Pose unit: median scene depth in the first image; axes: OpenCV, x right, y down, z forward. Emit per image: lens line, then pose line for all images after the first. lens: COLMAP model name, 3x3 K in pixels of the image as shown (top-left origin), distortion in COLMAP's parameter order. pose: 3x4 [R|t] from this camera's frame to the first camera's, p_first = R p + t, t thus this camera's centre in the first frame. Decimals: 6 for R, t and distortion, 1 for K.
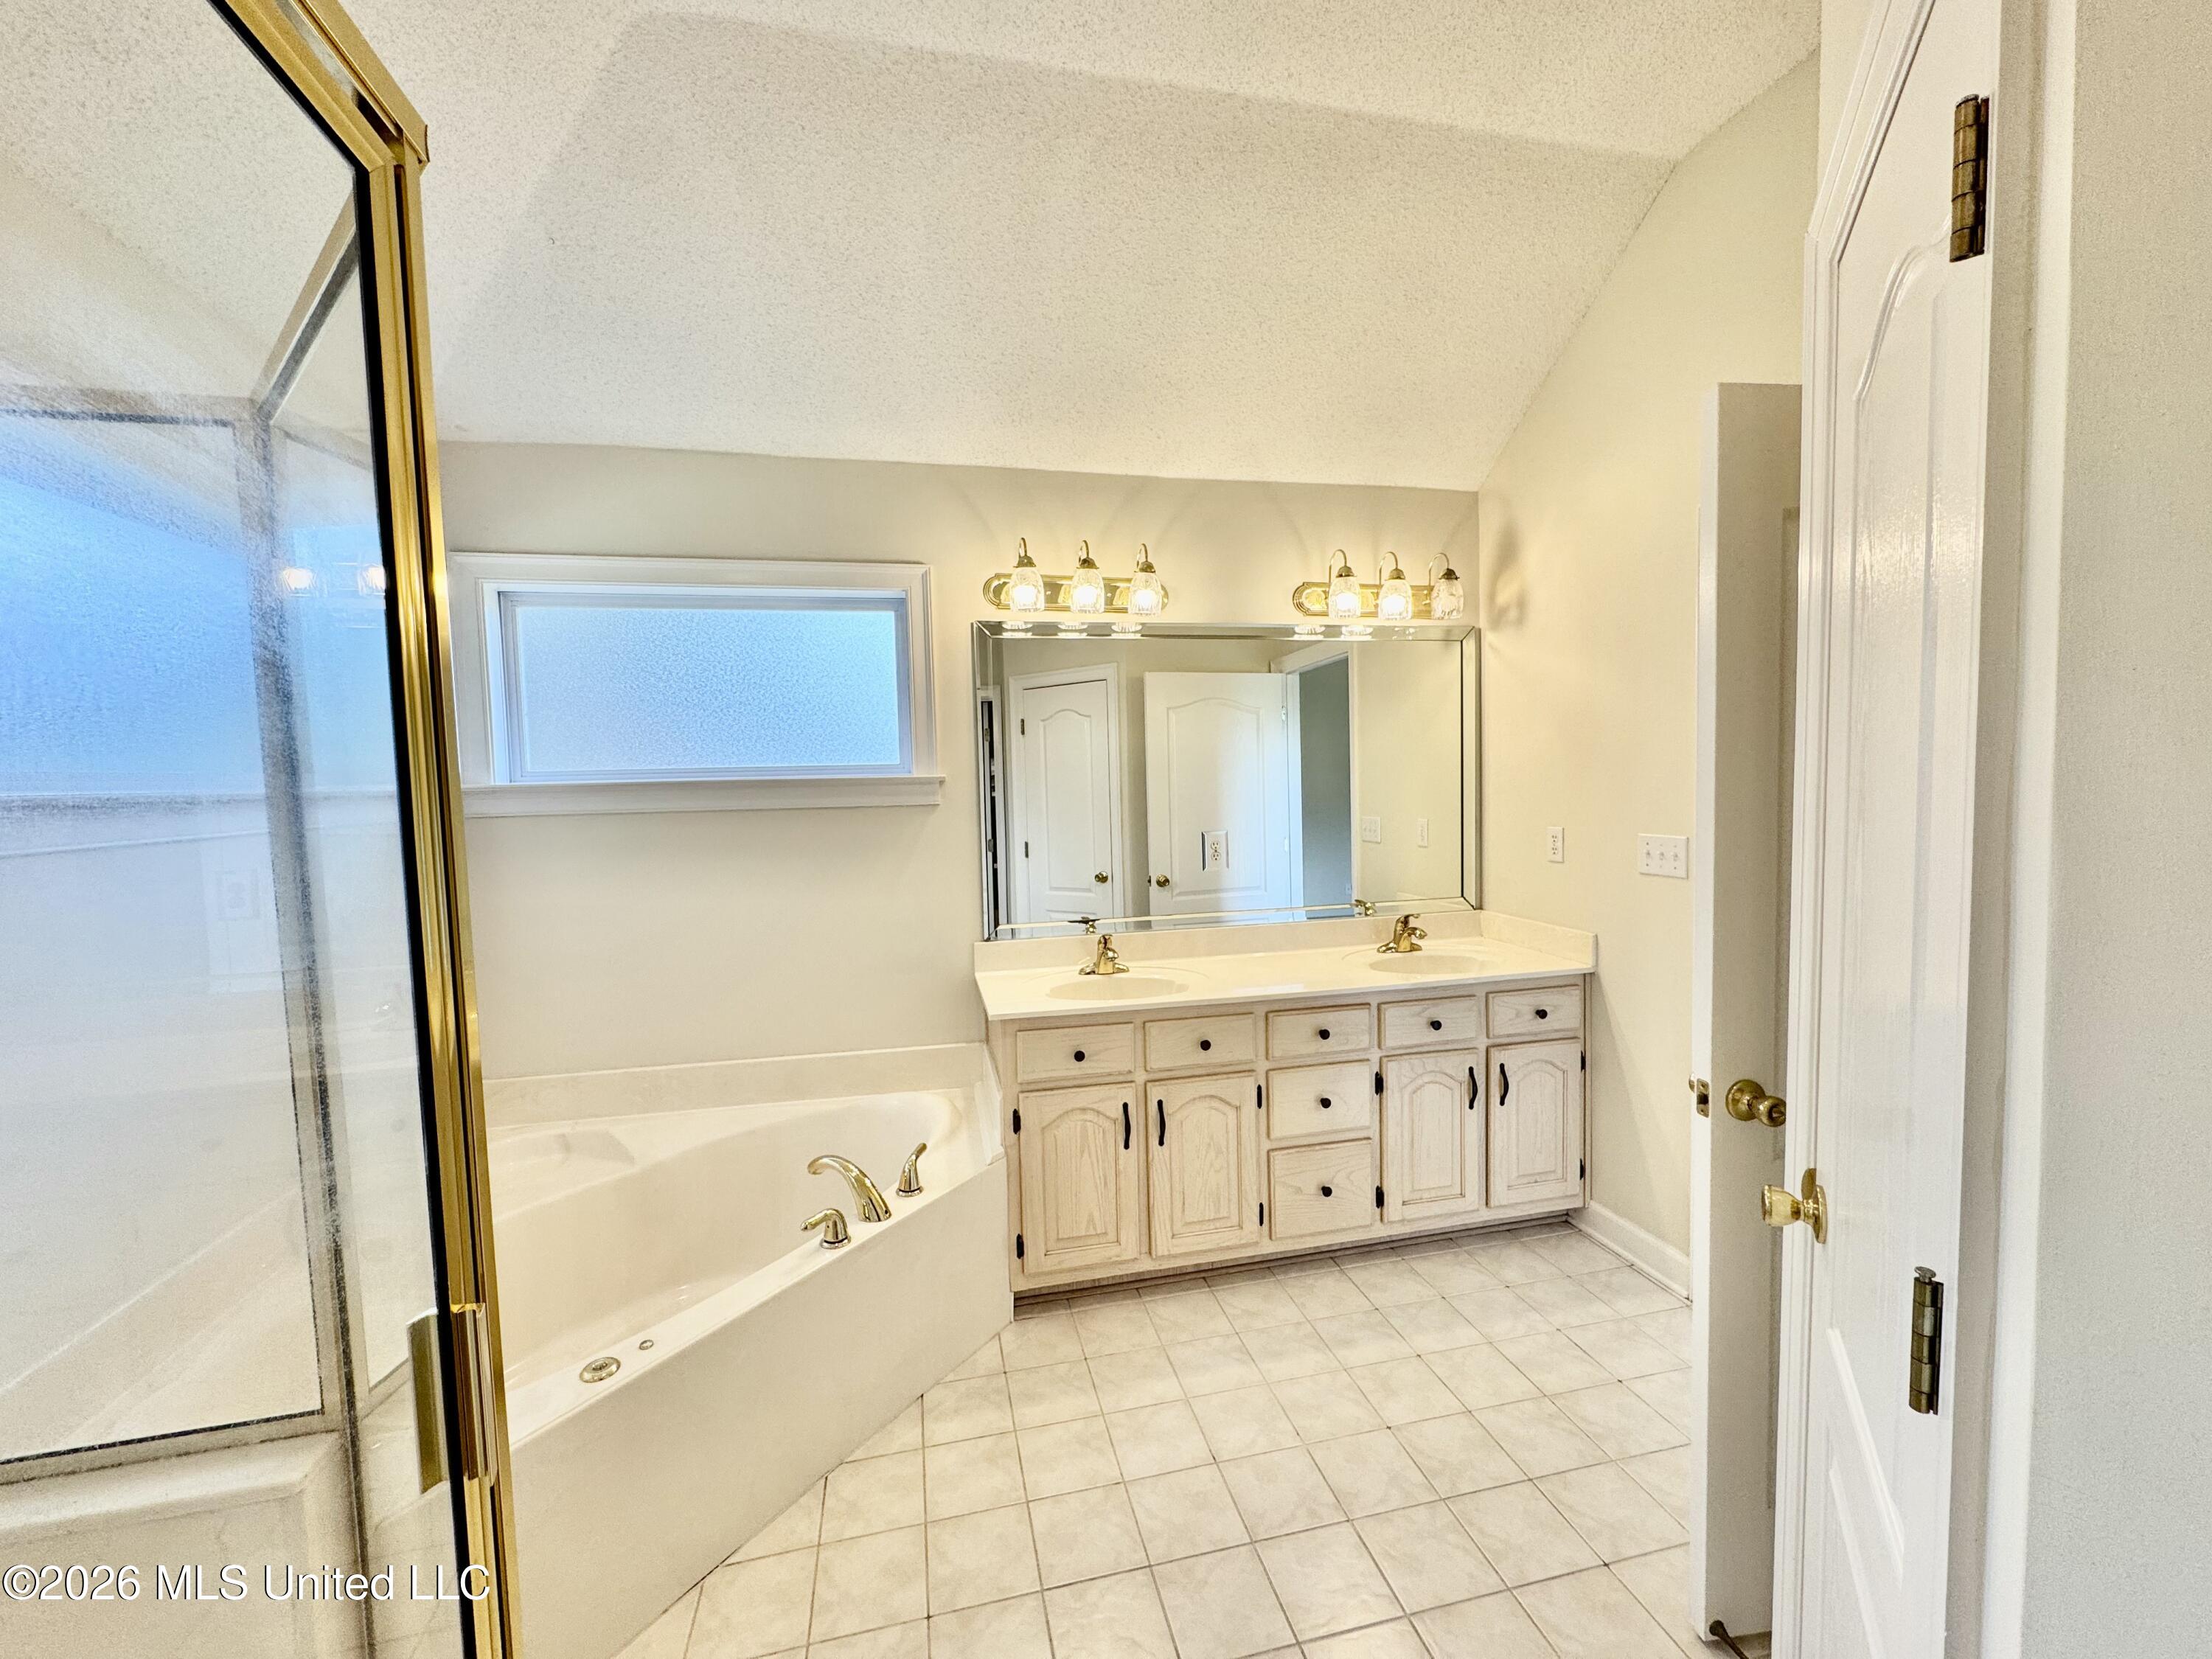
lens RADIAL K [[881.5, 0, 1116.4], [0, 881.5, 833.7], [0, 0, 1]] dist [0.001841, -0.000266]
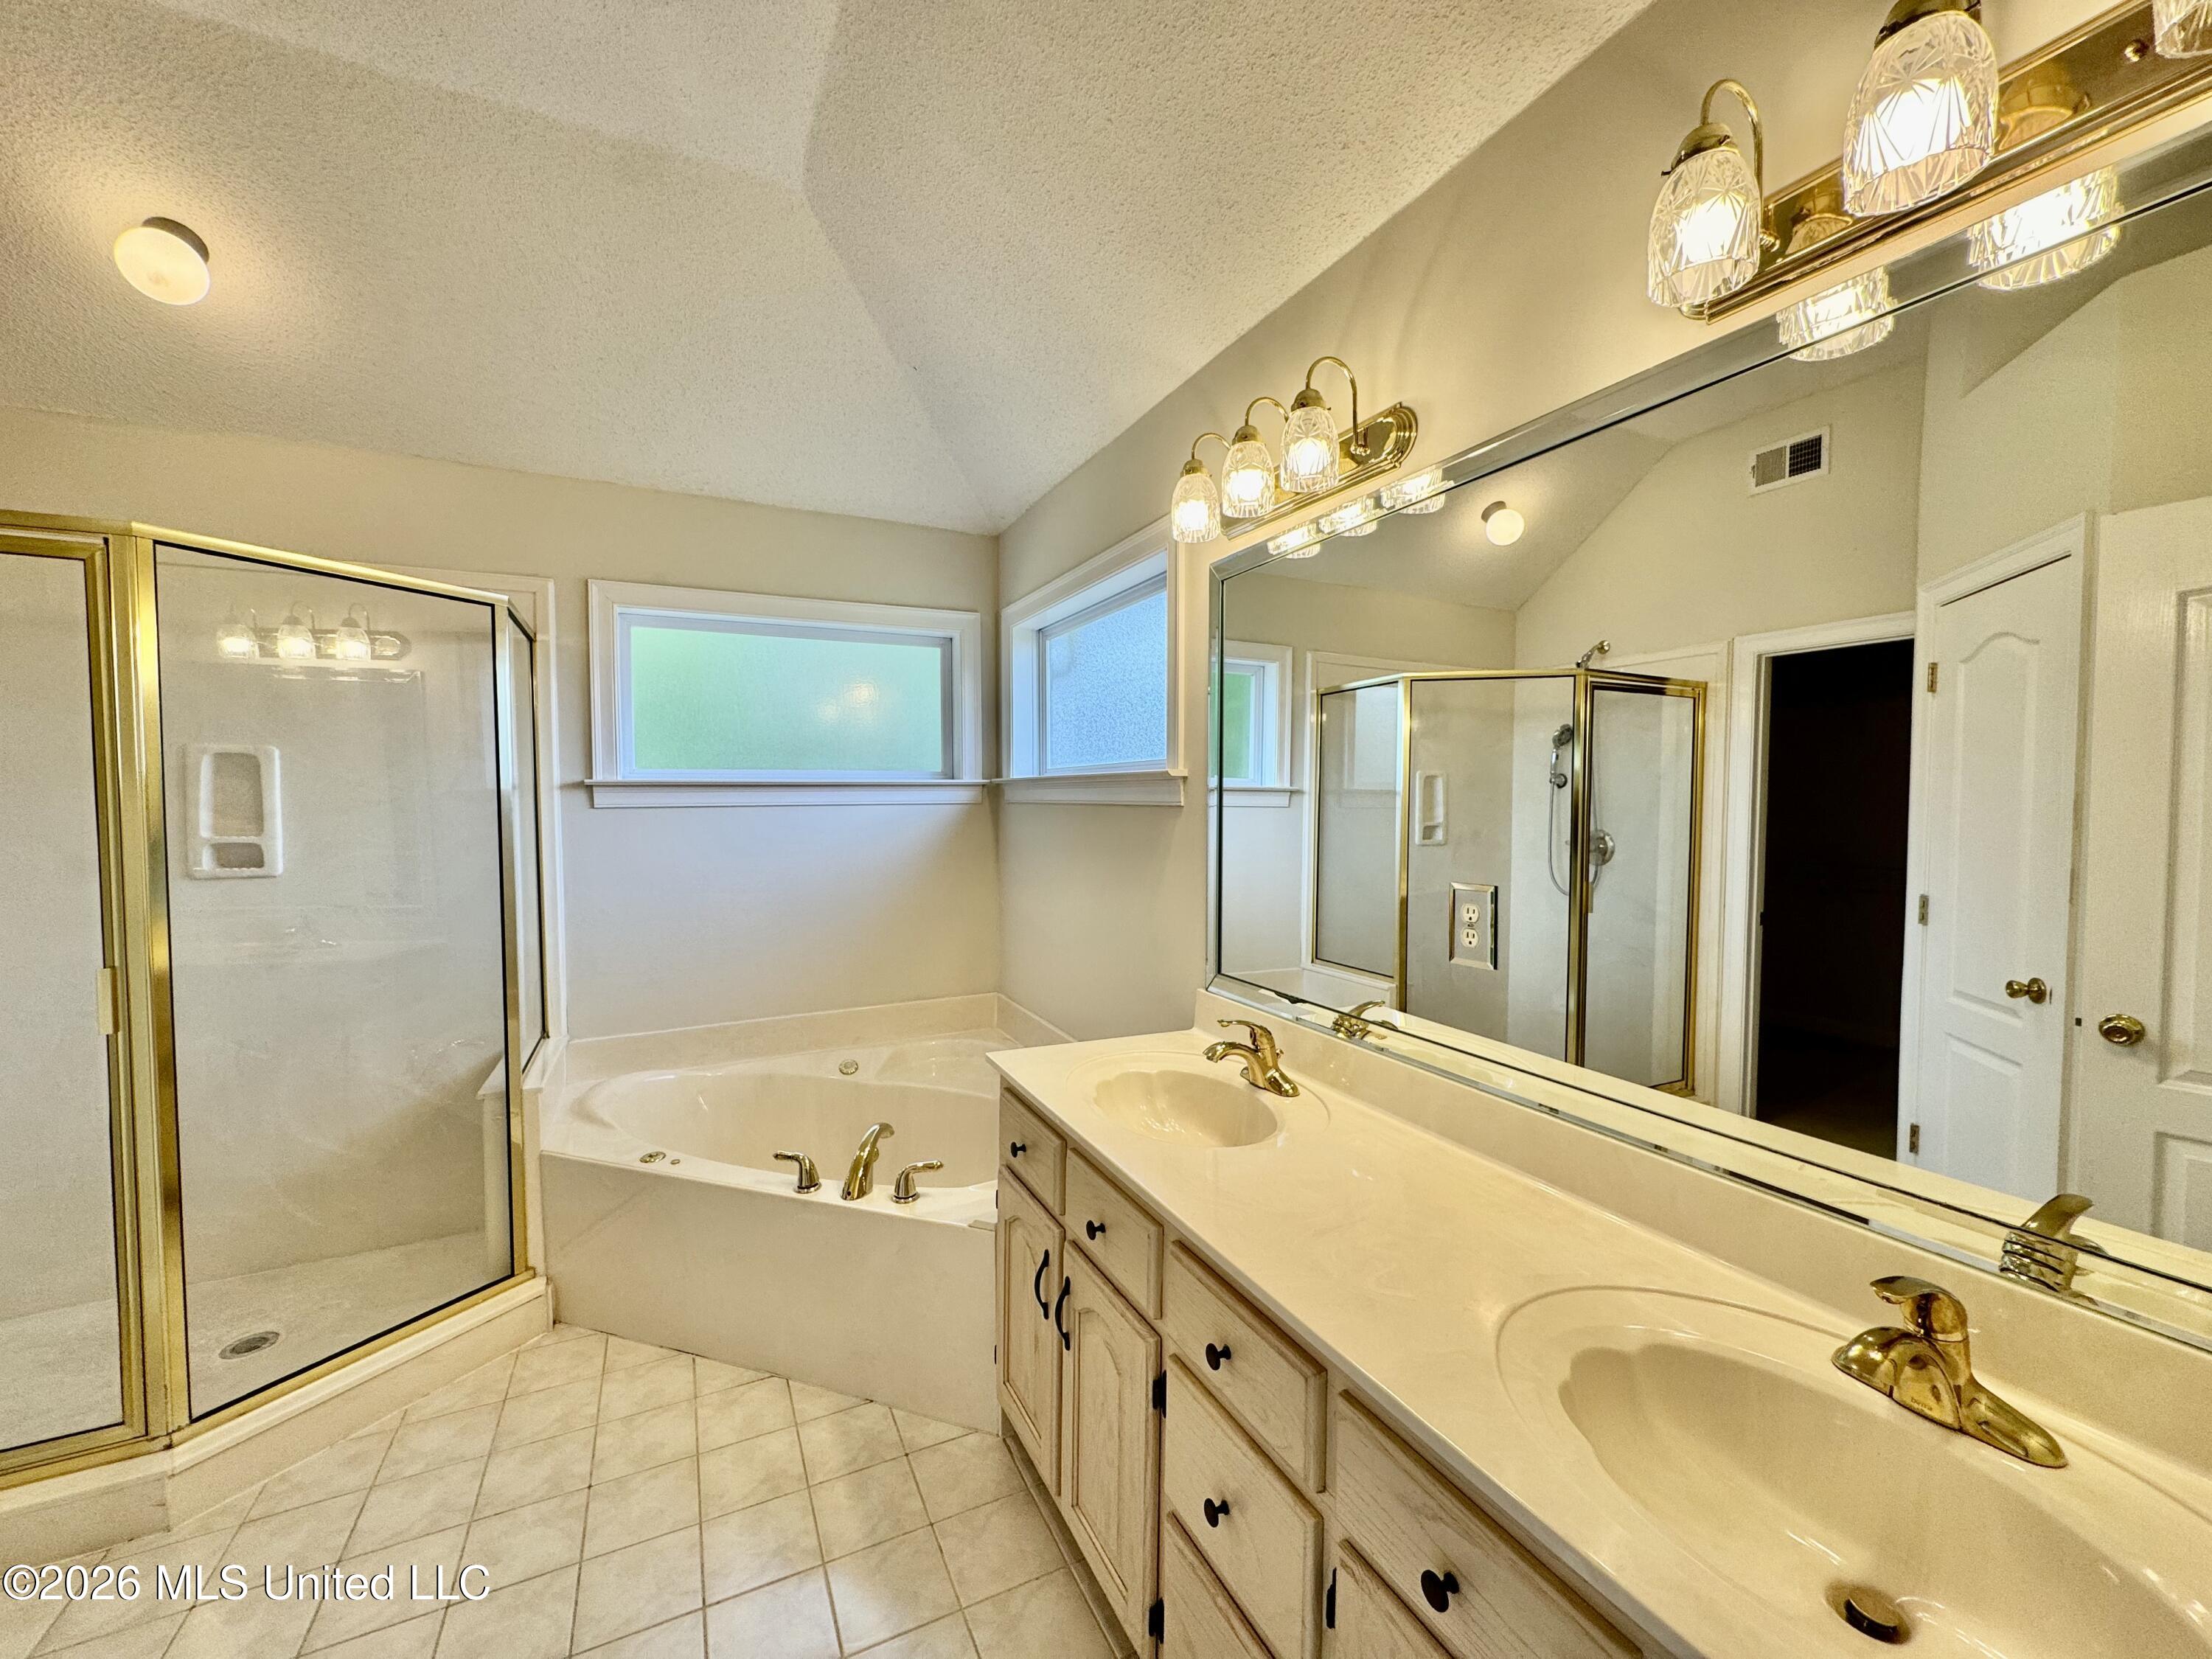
lens RADIAL K [[881.5, 0, 1115.9], [0, 881.5, 833.5], [0, 0, 1]] dist [0.001841, -0.000266]
pose [[0.233780, 0.063703, -0.970200, 0.643430], [-0.065928, 0.996593, 0.049550, -0.049179], [0.970052, 0.052380, 0.237184, 0.849181]]
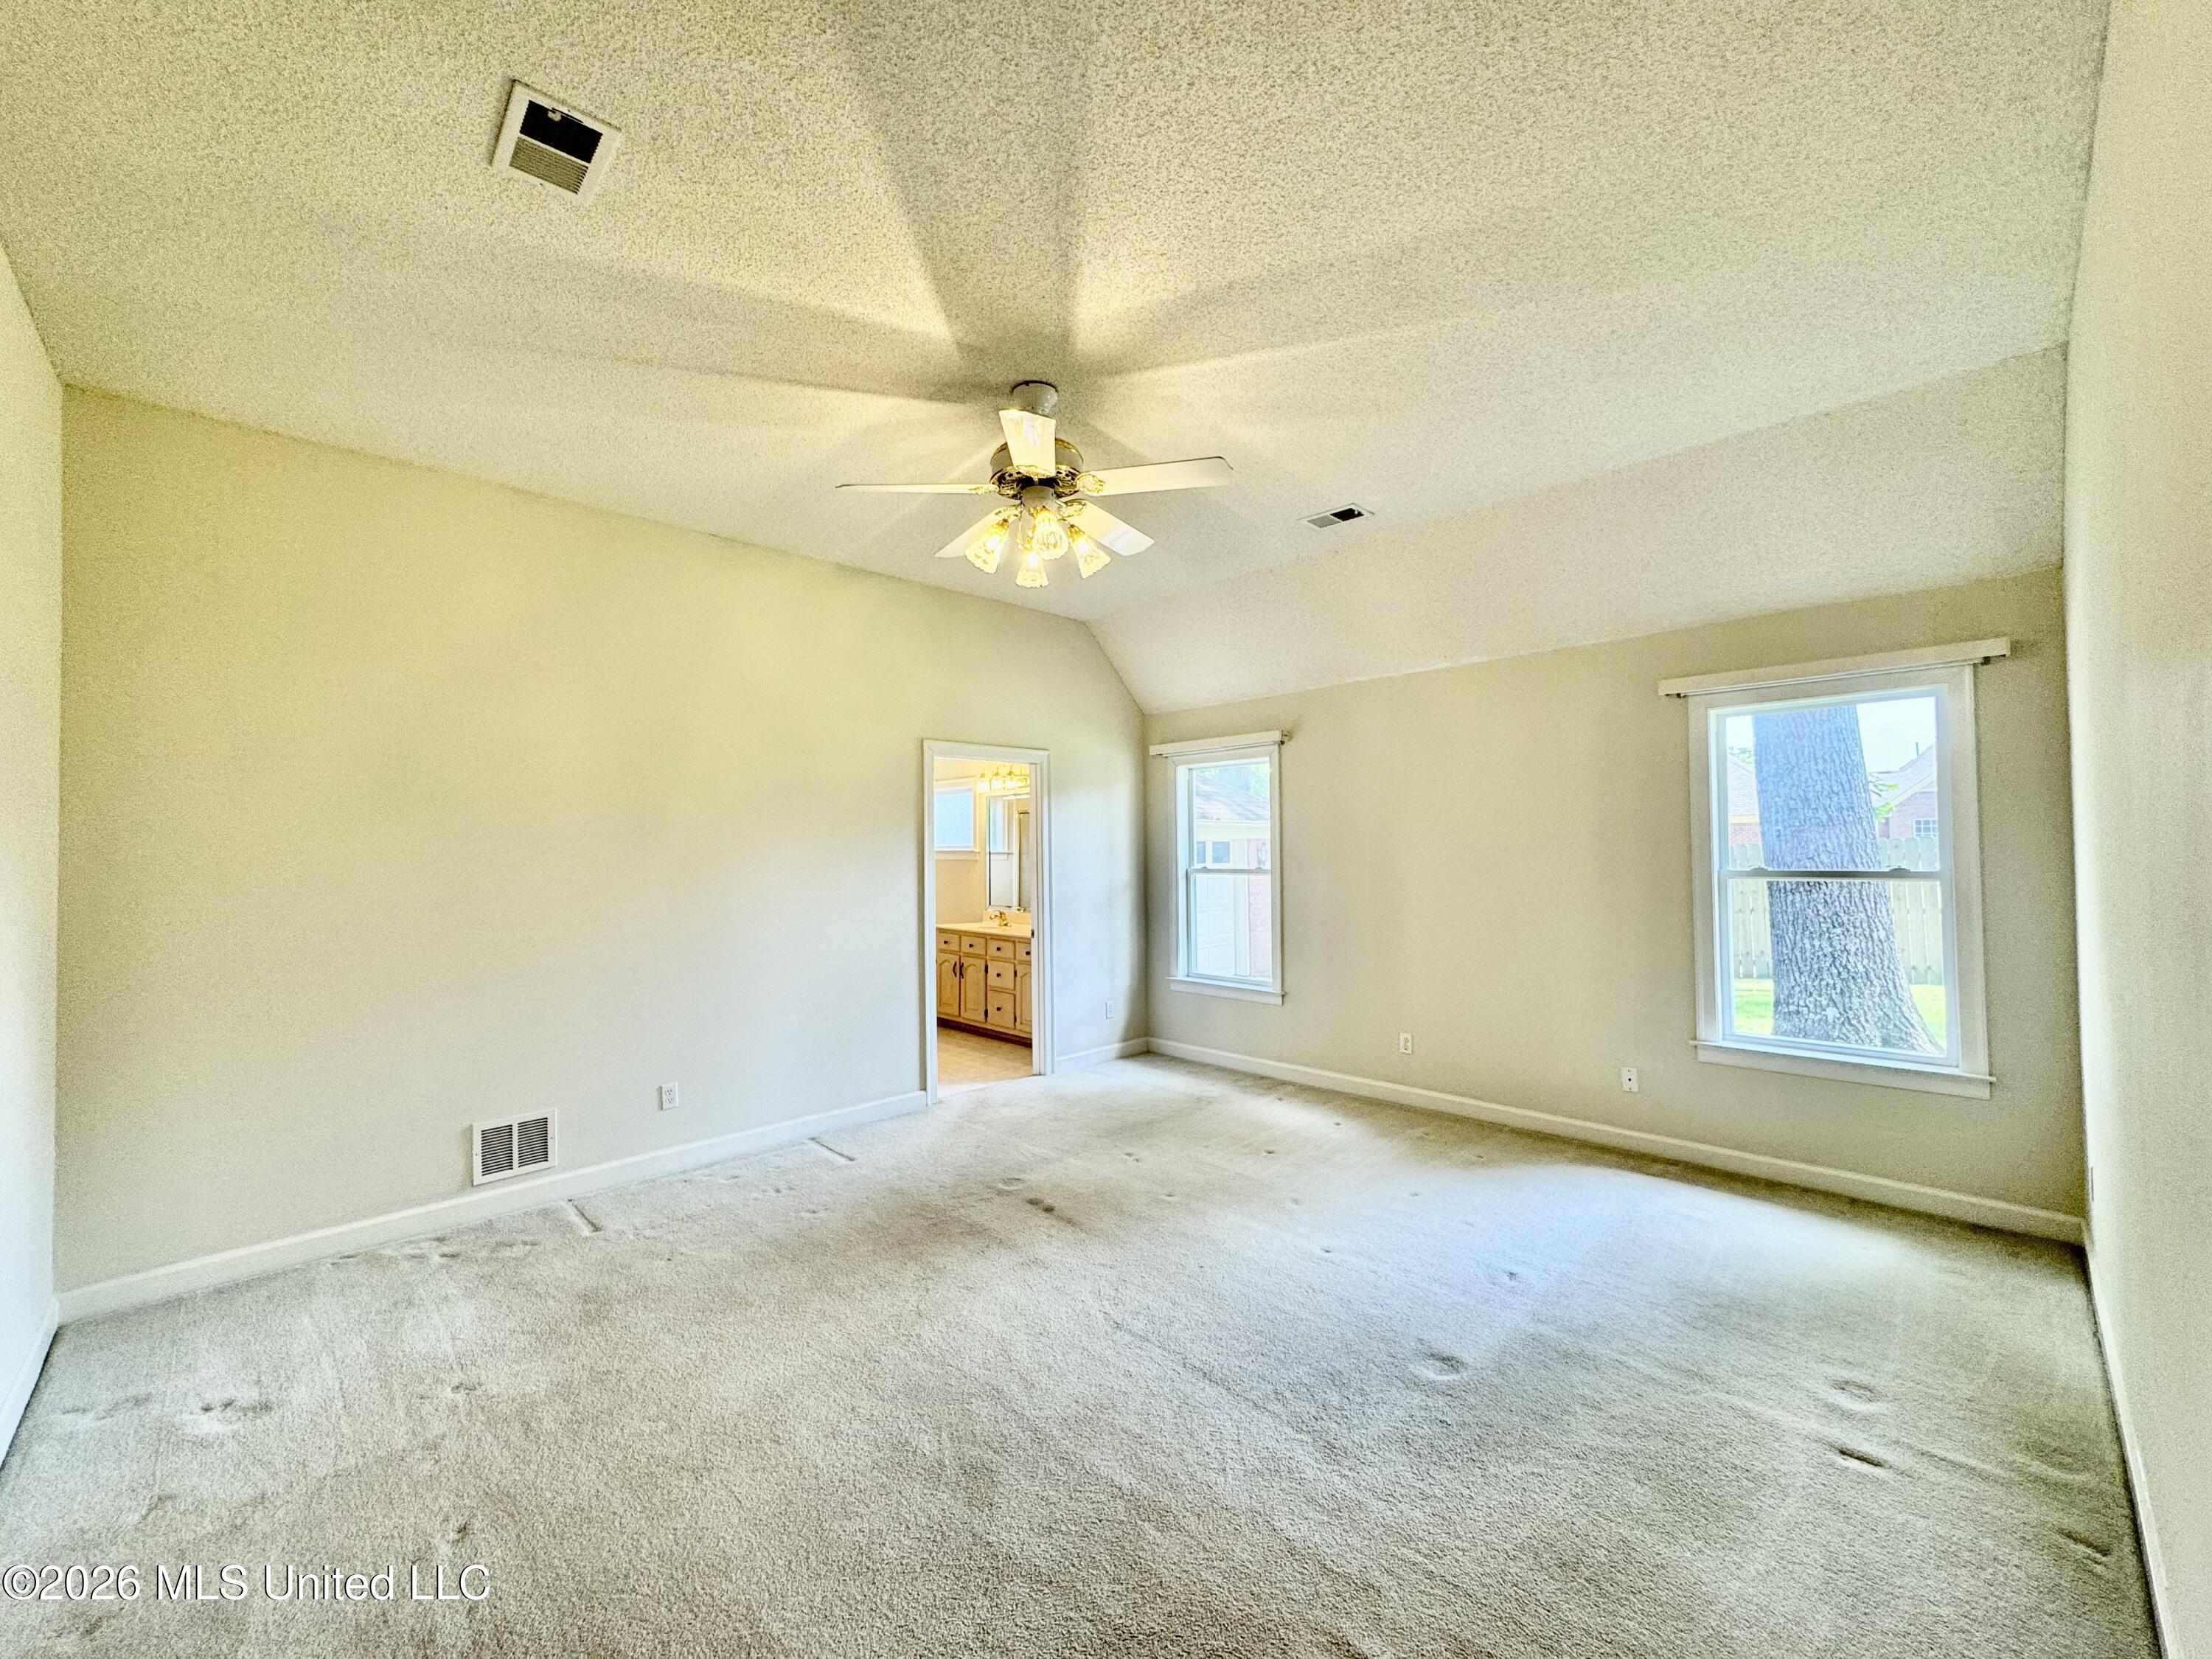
lens RADIAL K [[881.5, 0, 1106.4], [0, 881.5, 830.9], [0, 0, 1]] dist [0.001841, -0.000266]
pose [[0.516839, 0.000269, -0.856082, 2.747982], [-0.051580, 0.998193, -0.030827, -0.066377], [0.854527, 0.060089, 0.515919, -0.124145]]
